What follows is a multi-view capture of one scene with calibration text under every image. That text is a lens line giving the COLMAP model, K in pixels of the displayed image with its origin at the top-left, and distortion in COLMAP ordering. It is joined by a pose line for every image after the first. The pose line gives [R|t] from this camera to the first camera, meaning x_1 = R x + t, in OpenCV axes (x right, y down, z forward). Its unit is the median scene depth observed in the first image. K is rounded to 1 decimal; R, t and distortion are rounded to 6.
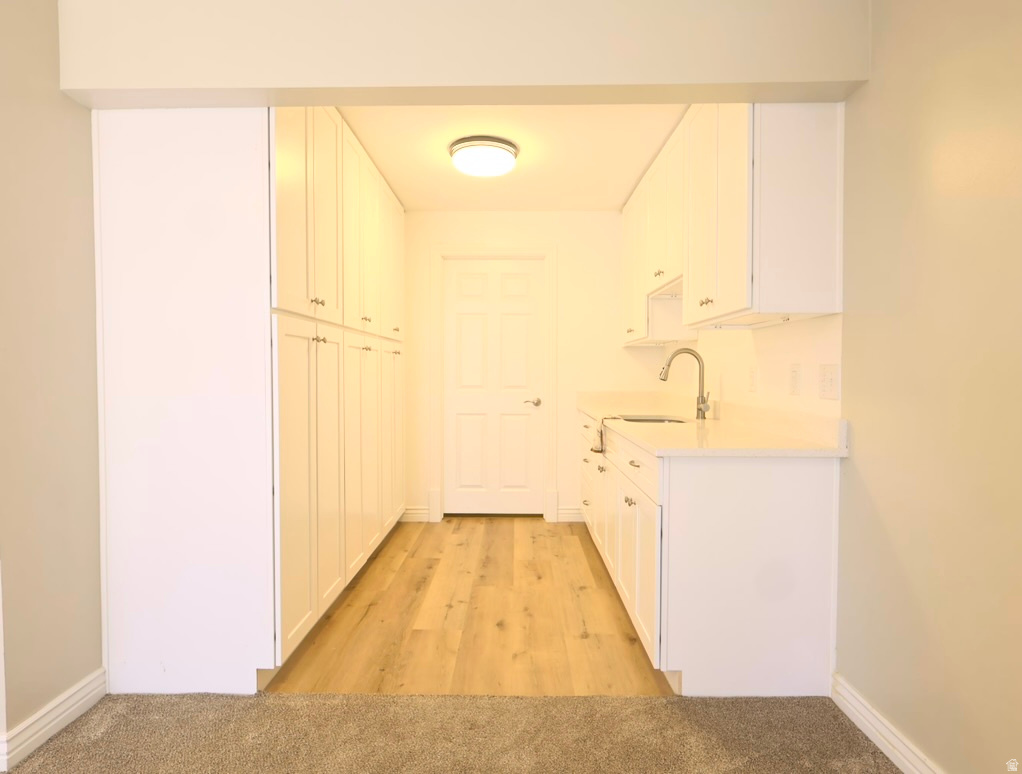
lens RADIAL K [[564.3, 0, 507.5], [0, 564.3, 386.7], [0, 0, 1]] dist [0.000088, 0.001338]
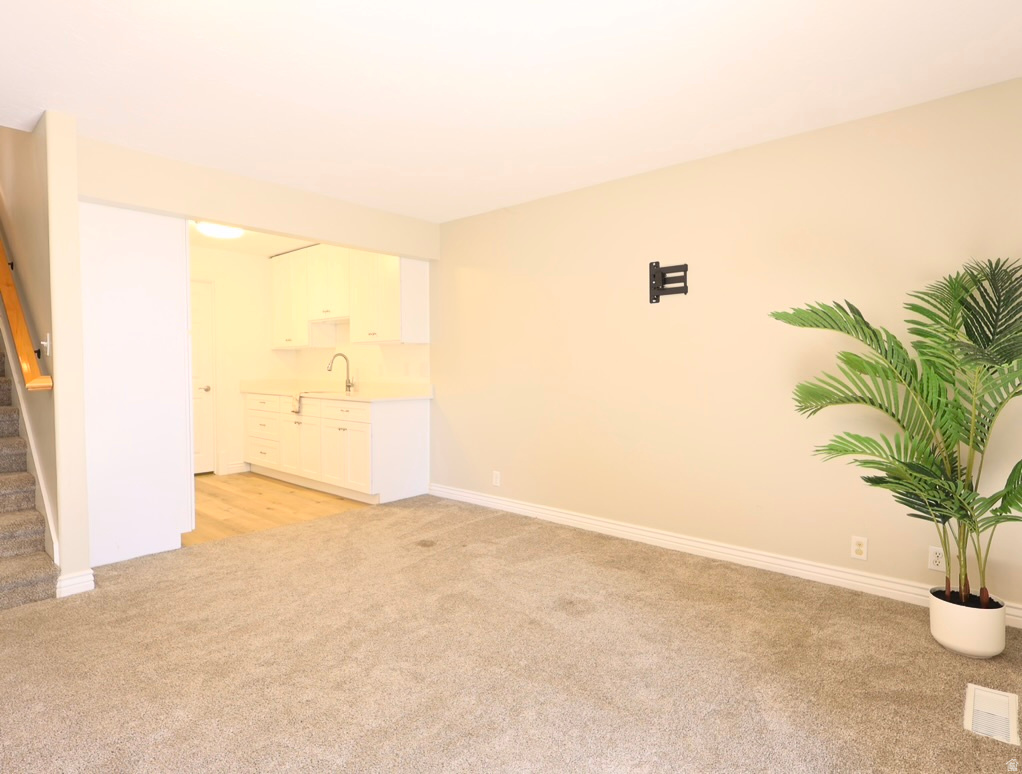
lens RADIAL K [[564.3, 0, 507.5], [0, 564.3, 386.7], [0, 0, 1]] dist [0.000088, 0.001338]
pose [[0.650908, -0.023998, 0.758777, -1.033928], [0.018763, 0.999703, 0.015522, 0.030845], [-0.758925, 0.004134, 0.651165, -0.868256]]
